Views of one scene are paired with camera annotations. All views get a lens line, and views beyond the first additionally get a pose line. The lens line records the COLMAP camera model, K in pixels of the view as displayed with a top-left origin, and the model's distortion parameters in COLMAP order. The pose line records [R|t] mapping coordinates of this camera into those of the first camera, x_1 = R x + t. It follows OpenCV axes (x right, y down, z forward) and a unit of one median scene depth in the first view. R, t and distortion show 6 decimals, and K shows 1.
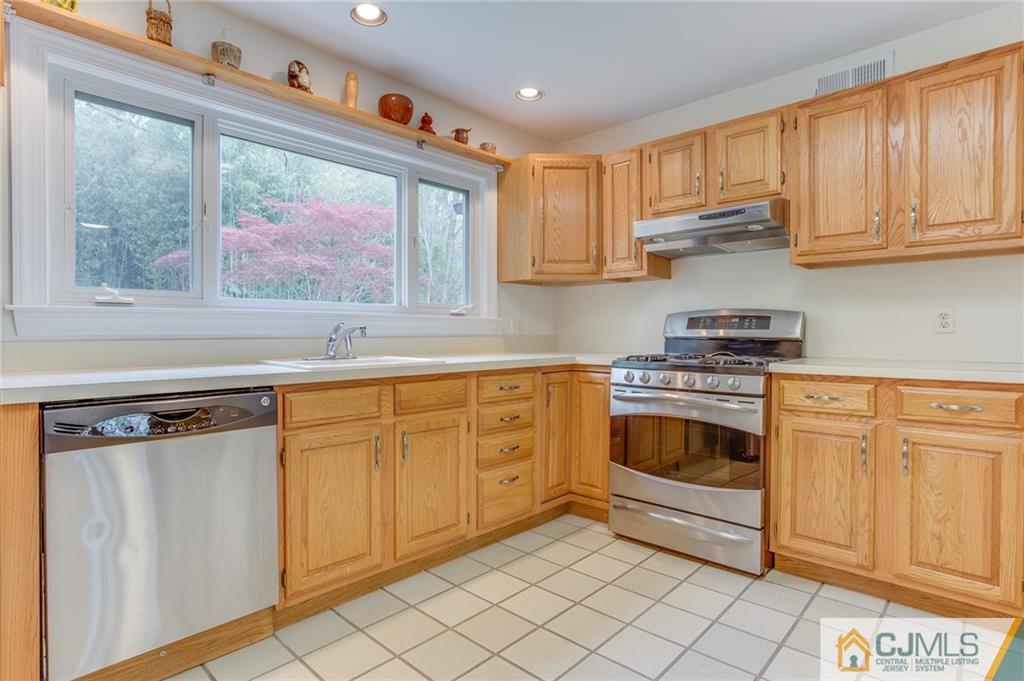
lens RADIAL K [[535.1, 0, 514.4], [0, 535.1, 336.3], [0, 0, 1]] dist [-0.071119, 0.047902]
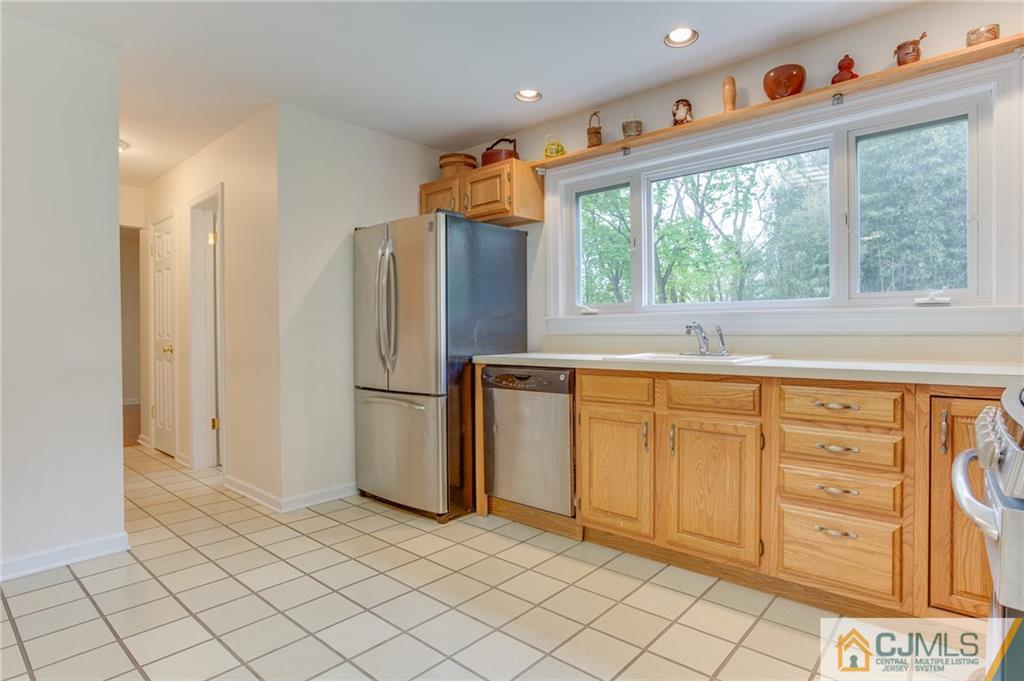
lens RADIAL K [[535.1, 0, 514.4], [0, 535.1, 336.3], [0, 0, 1]] dist [-0.071119, 0.047902]
pose [[0.034065, 0.011233, -0.999356, 0.778858], [-0.001656, 0.999936, 0.011183, -0.007912], [0.999418, 0.001274, 0.034082, 0.603434]]
